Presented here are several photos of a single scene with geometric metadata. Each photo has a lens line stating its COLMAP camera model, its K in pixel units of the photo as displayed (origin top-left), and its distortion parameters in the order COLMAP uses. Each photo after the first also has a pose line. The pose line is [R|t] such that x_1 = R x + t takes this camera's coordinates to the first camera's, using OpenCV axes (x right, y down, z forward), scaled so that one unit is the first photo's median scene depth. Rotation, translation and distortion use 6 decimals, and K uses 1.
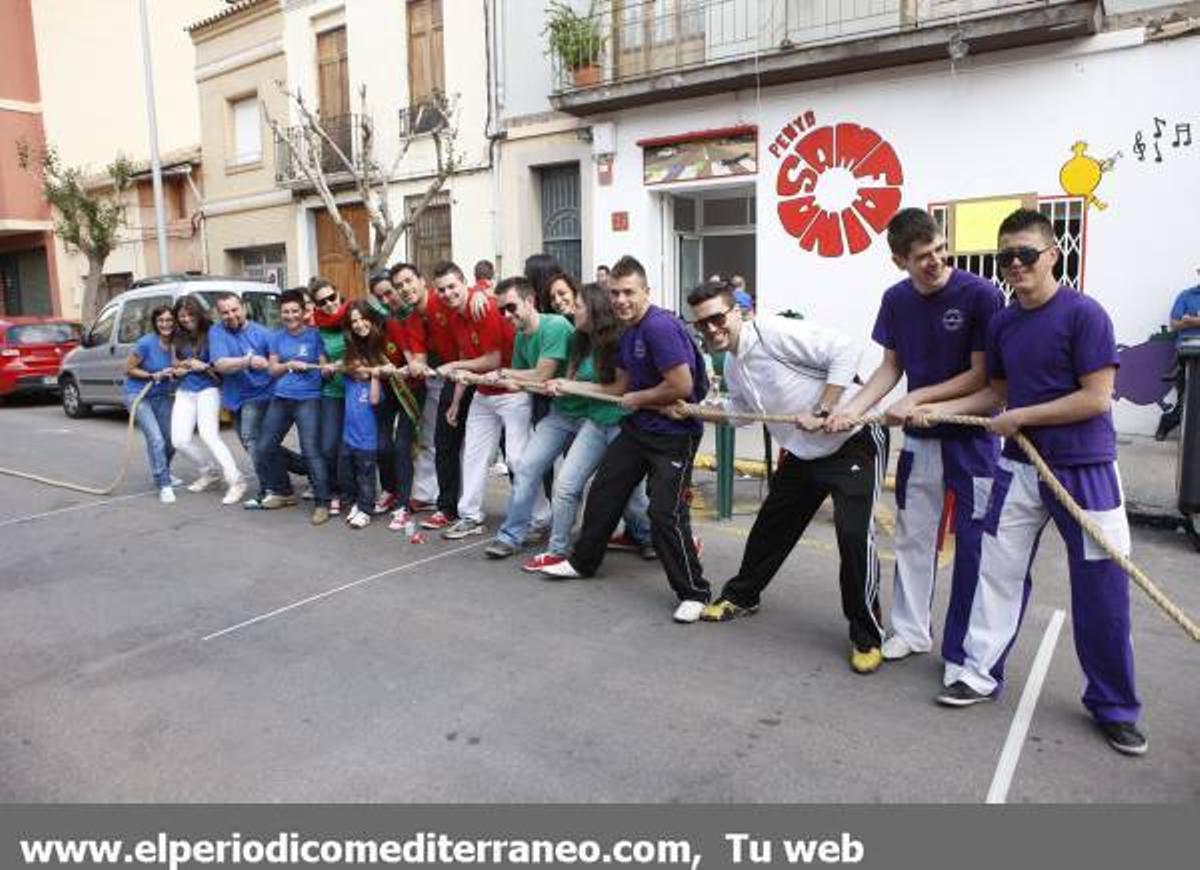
lens RADIAL K [[831.0, 0, 602.5], [0, 831.0, 417.0], [0, 0, 1]] dist [-0.104755, 0.068412]
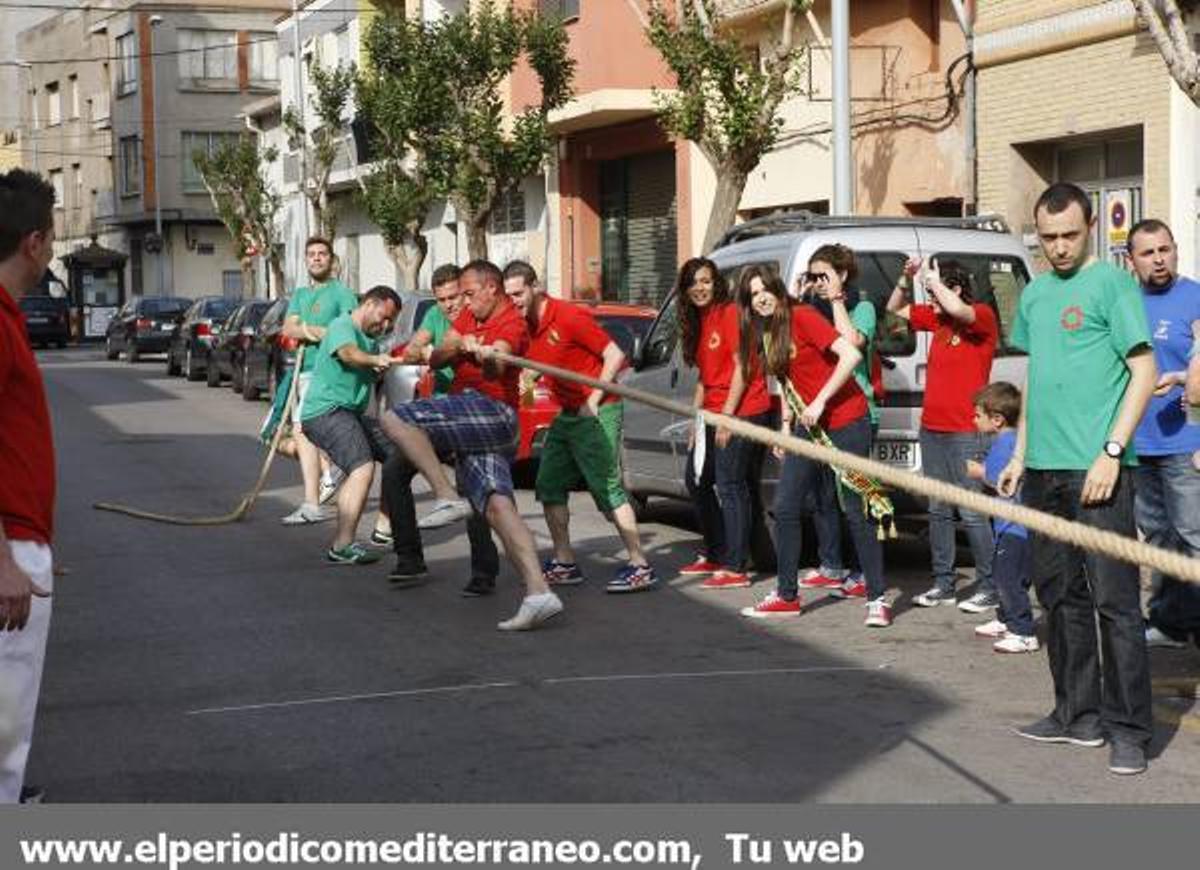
lens RADIAL K [[2273.8, 0, 607.9], [0, 2273.8, 426.5], [0, 0, 1]] dist [0.162190, 0.000000]
pose [[0.784837, 0.043042, -0.618205, 0.158924], [-0.087061, 0.995350, -0.041227, 0.001822], [0.613556, 0.086178, 0.784935, -0.037514]]
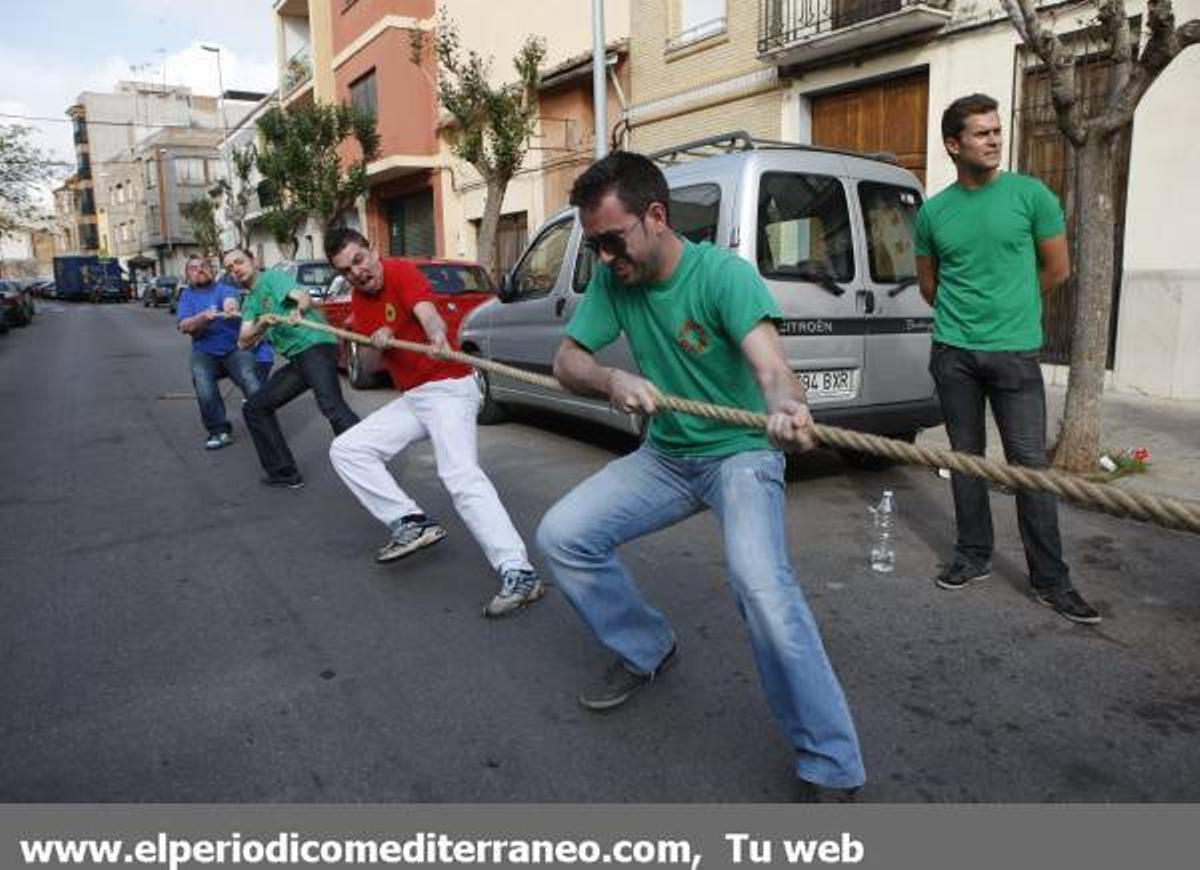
lens RADIAL K [[831.0, 0, 600.2], [0, 831.0, 416.5], [0, 0, 1]] dist [-0.104755, 0.068412]
pose [[0.923563, 0.066621, -0.377615, -0.368951], [-0.051954, 0.997451, 0.048906, -0.039629], [0.379911, -0.025549, 0.924670, 0.508003]]
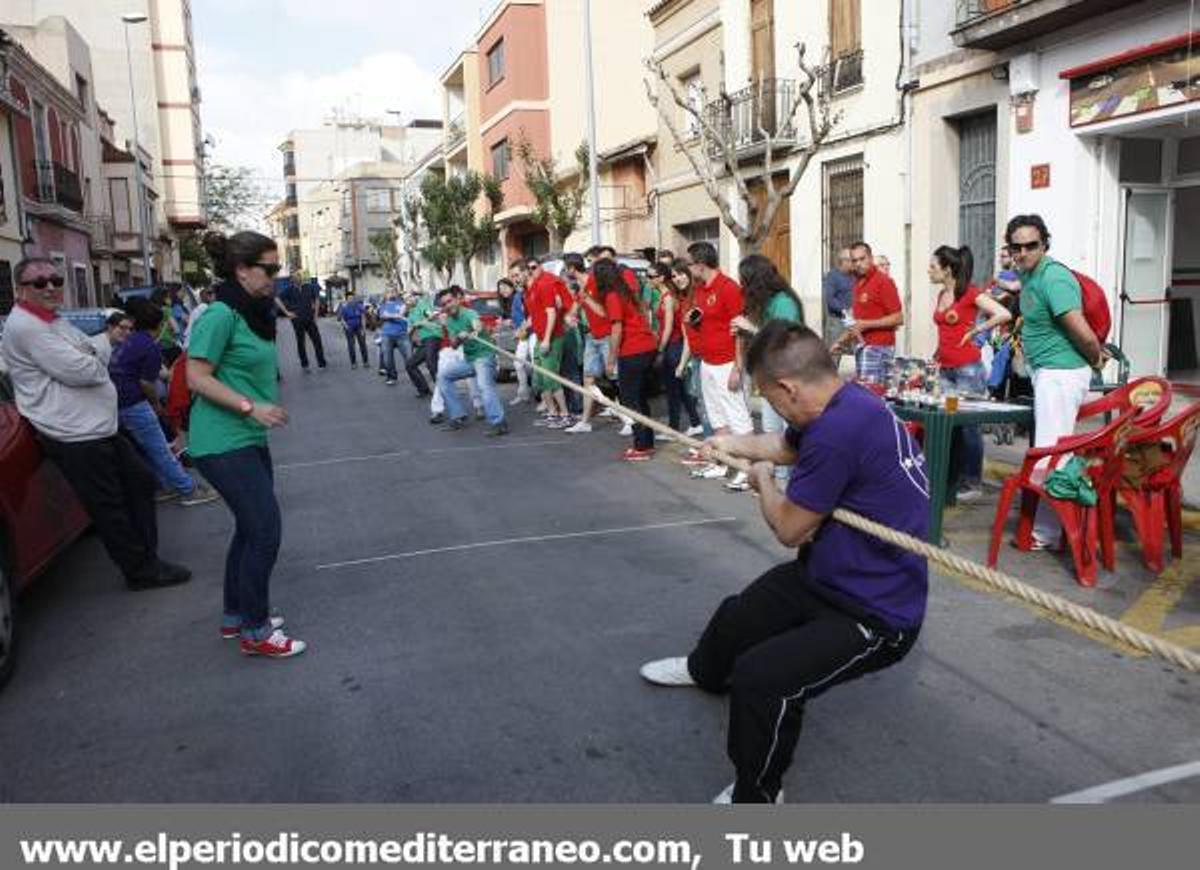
lens RADIAL K [[896.9, 0, 597.2], [0, 896.9, 418.7], [0, 0, 1]] dist [-0.105369, 0.080557]
pose [[0.813830, 0.076003, -0.576111, 0.194942], [-0.064919, 0.997095, 0.039835, -0.006694], [0.577465, 0.004982, 0.816400, 0.060347]]
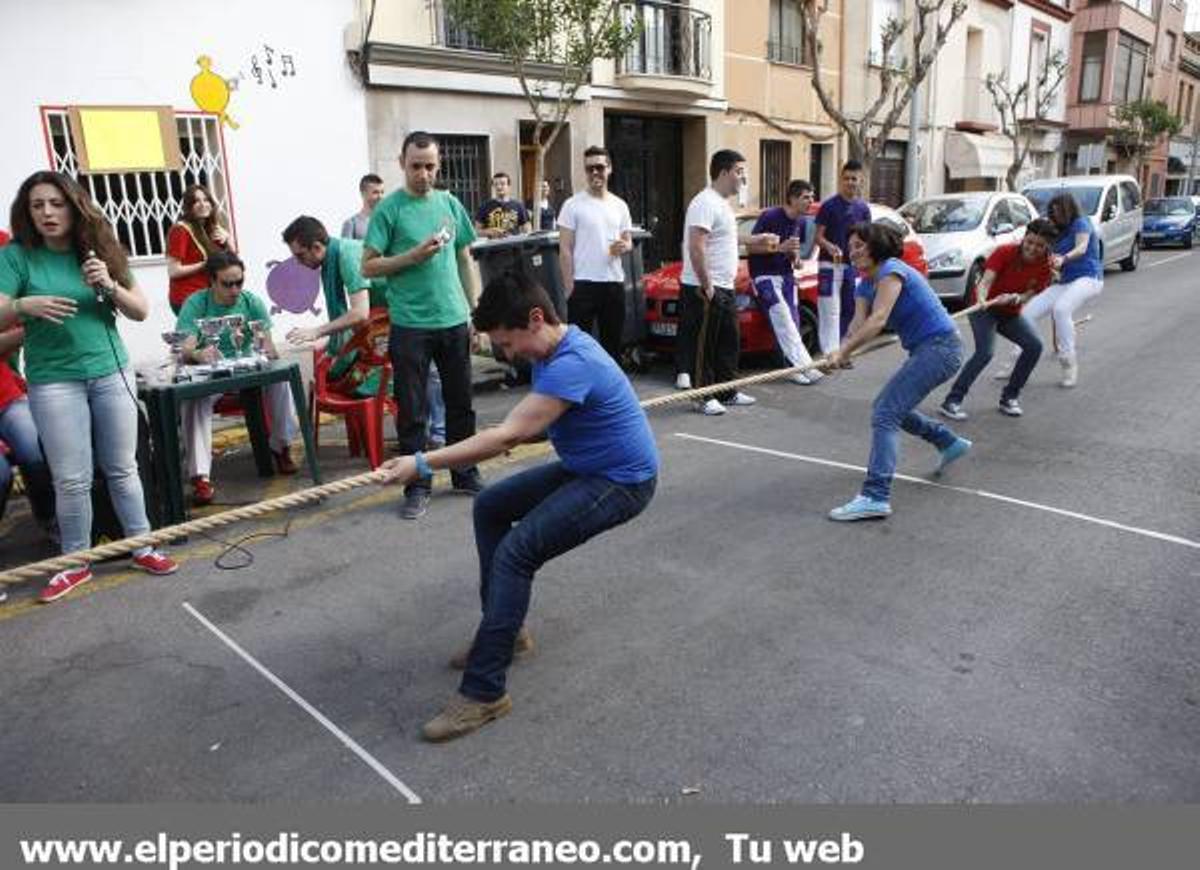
lens RADIAL K [[831.0, 0, 592.6], [0, 831.0, 411.7], [0, 0, 1]] dist [-0.104755, 0.068412]
pose [[0.168794, -0.235680, 0.957060, -0.275959], [0.173541, 0.962930, 0.206518, -0.037444], [-0.970254, 0.131230, 0.203437, 0.310970]]
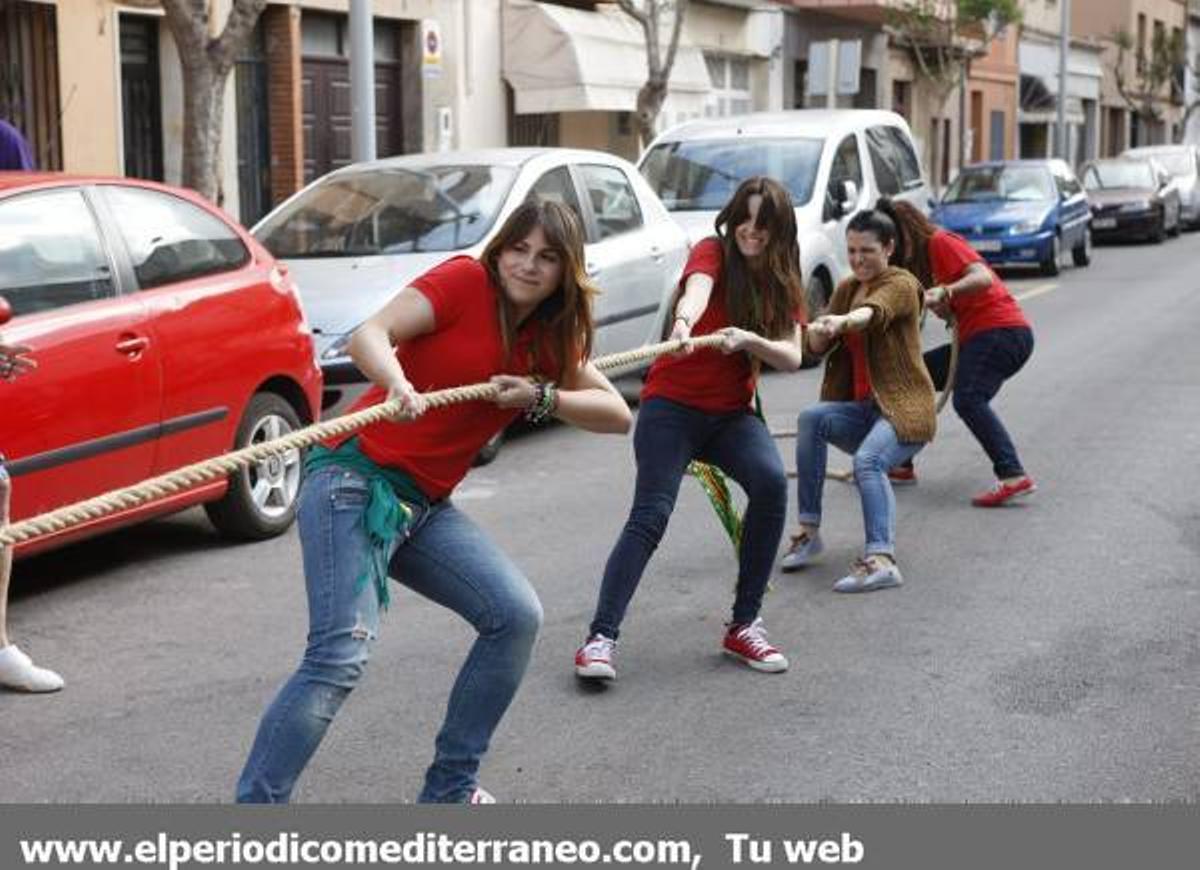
lens RADIAL K [[2038.4, 0, 594.2], [0, 2038.4, 434.2], [0, 0, 1]] dist [0.081295, 0.000000]
pose [[-0.216504, -0.120402, 0.968829, -0.133334], [0.154755, 0.975587, 0.155825, -0.019919], [-0.963938, 0.183668, -0.192585, 0.174916]]
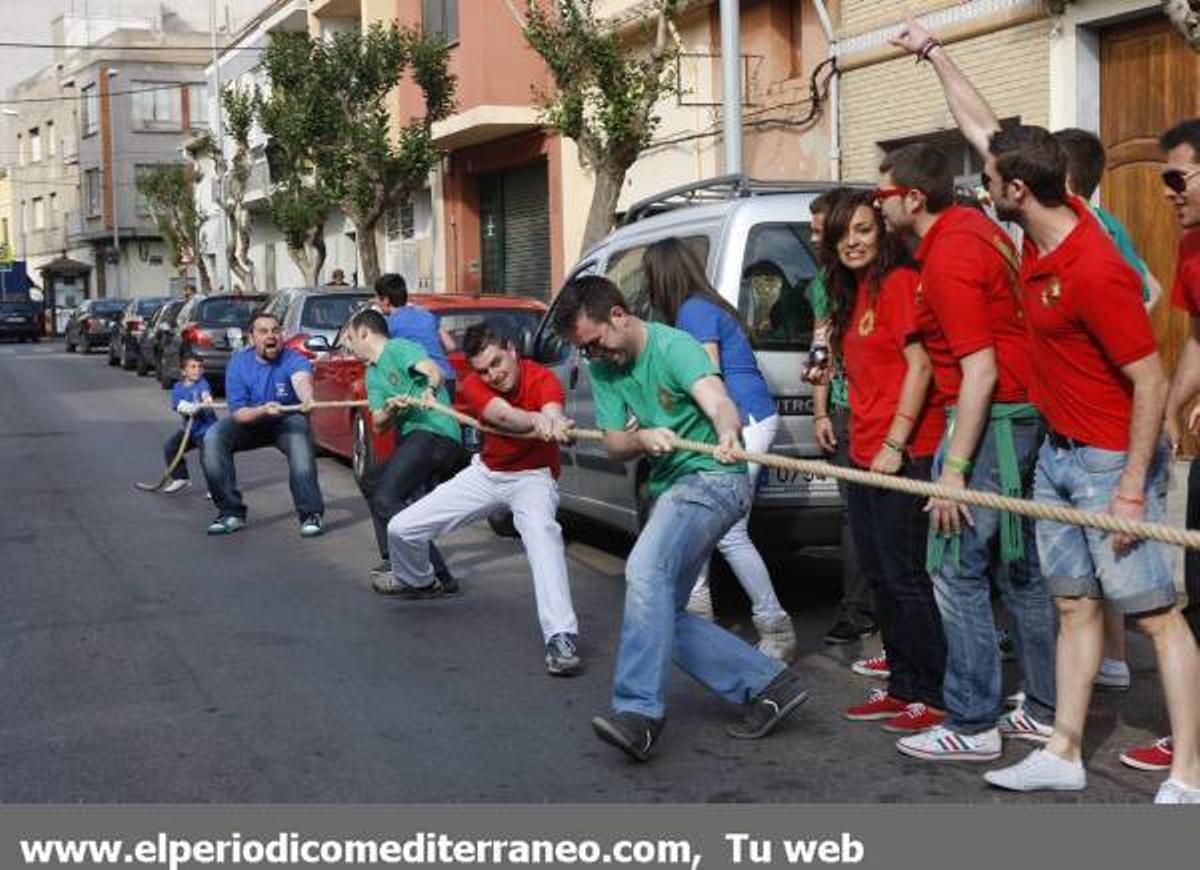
lens RADIAL K [[1709.1, 0, 604.9], [0, 1709.1, 416.1], [0, 0, 1]] dist [0.015732, 0.000000]
pose [[0.826337, 0.041738, -0.561628, -0.118975], [-0.074294, 0.996613, -0.035246, -0.033926], [0.558255, 0.070851, 0.826639, 0.304995]]
